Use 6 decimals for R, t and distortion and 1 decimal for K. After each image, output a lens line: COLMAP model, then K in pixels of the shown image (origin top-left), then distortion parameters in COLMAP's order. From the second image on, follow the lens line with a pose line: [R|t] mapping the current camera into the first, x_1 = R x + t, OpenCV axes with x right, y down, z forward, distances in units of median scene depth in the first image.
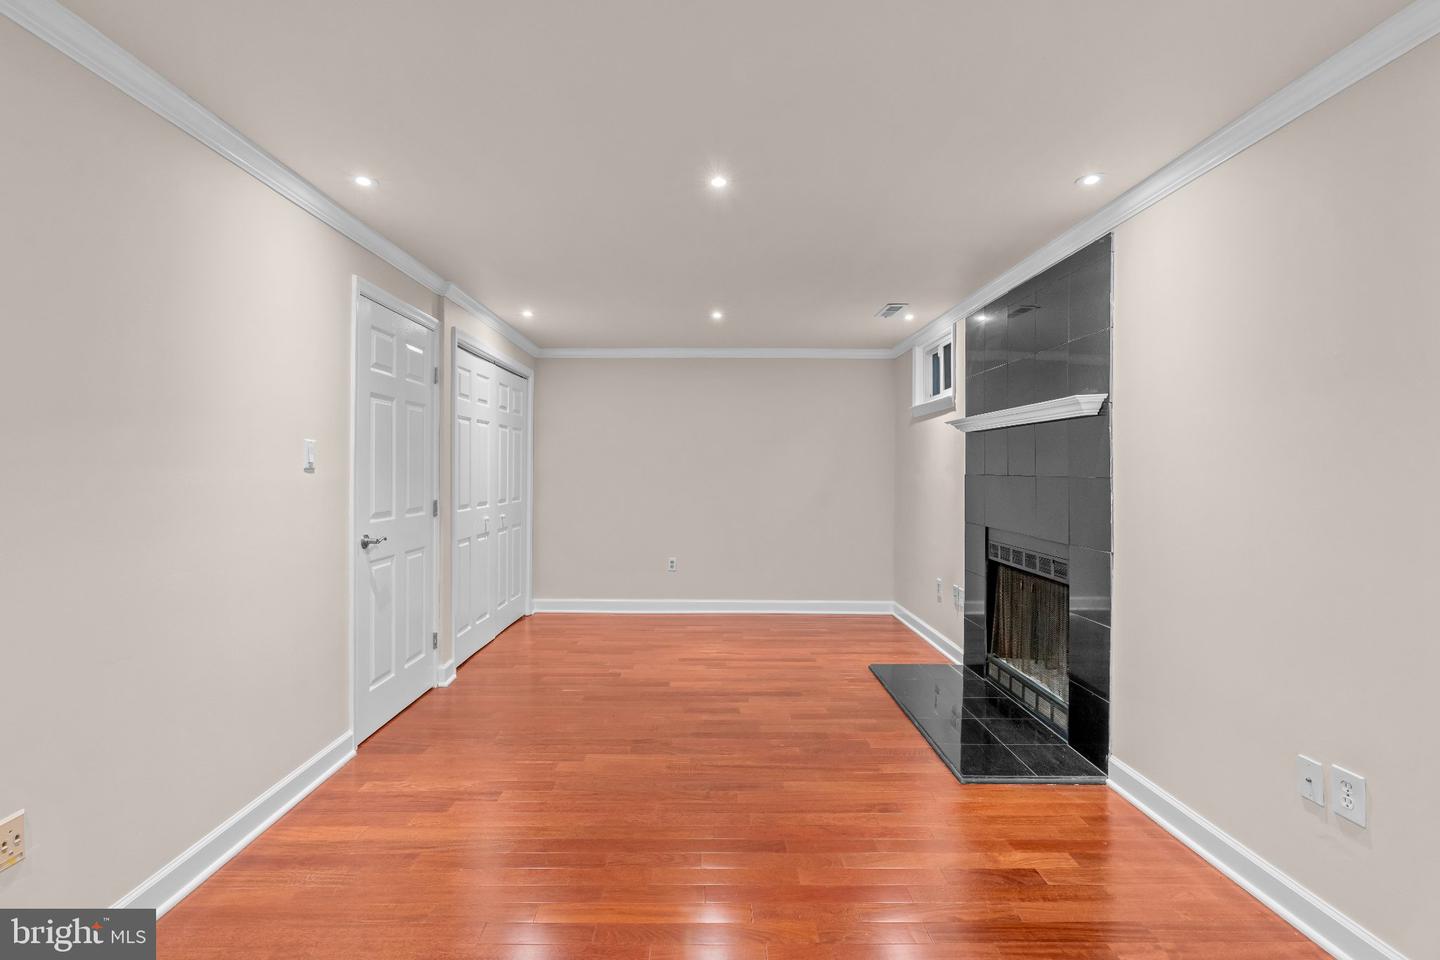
lens RADIAL K [[655.2, 0, 714.3], [0, 655.2, 478.1], [0, 0, 1]] dist [-0.012313, 0.005165]
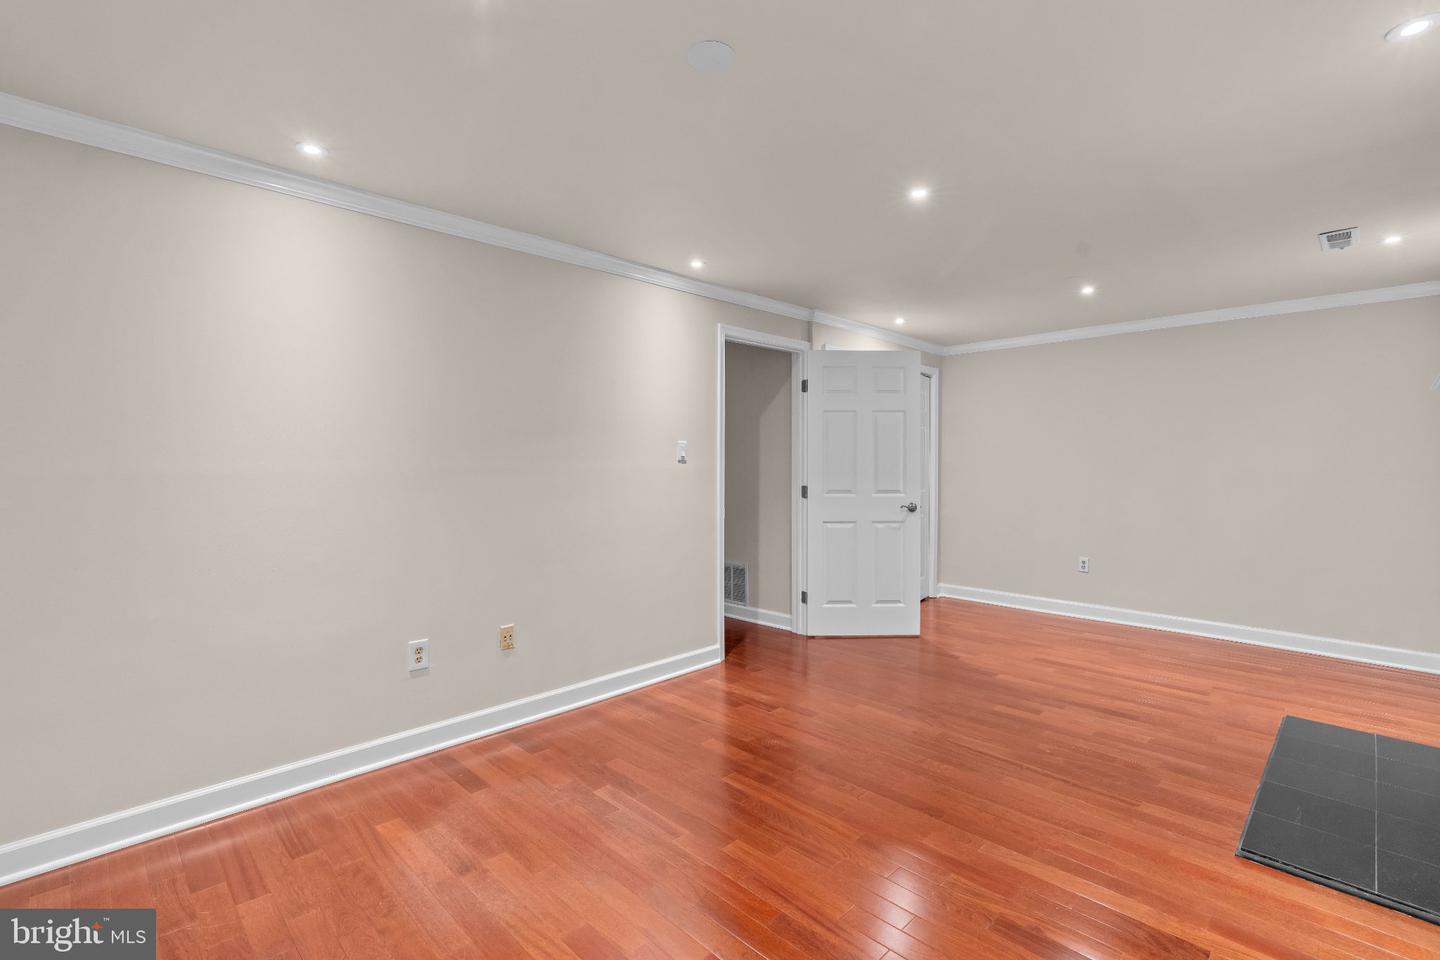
lens RADIAL K [[655.2, 0, 720.2], [0, 655.2, 474.6], [0, 0, 1]] dist [-0.012313, 0.005165]
pose [[0.698160, 0.009009, -0.715885, 0.383561], [-0.006051, 0.999959, 0.006683, 0.005065], [0.715916, -0.000334, 0.698186, 0.004015]]
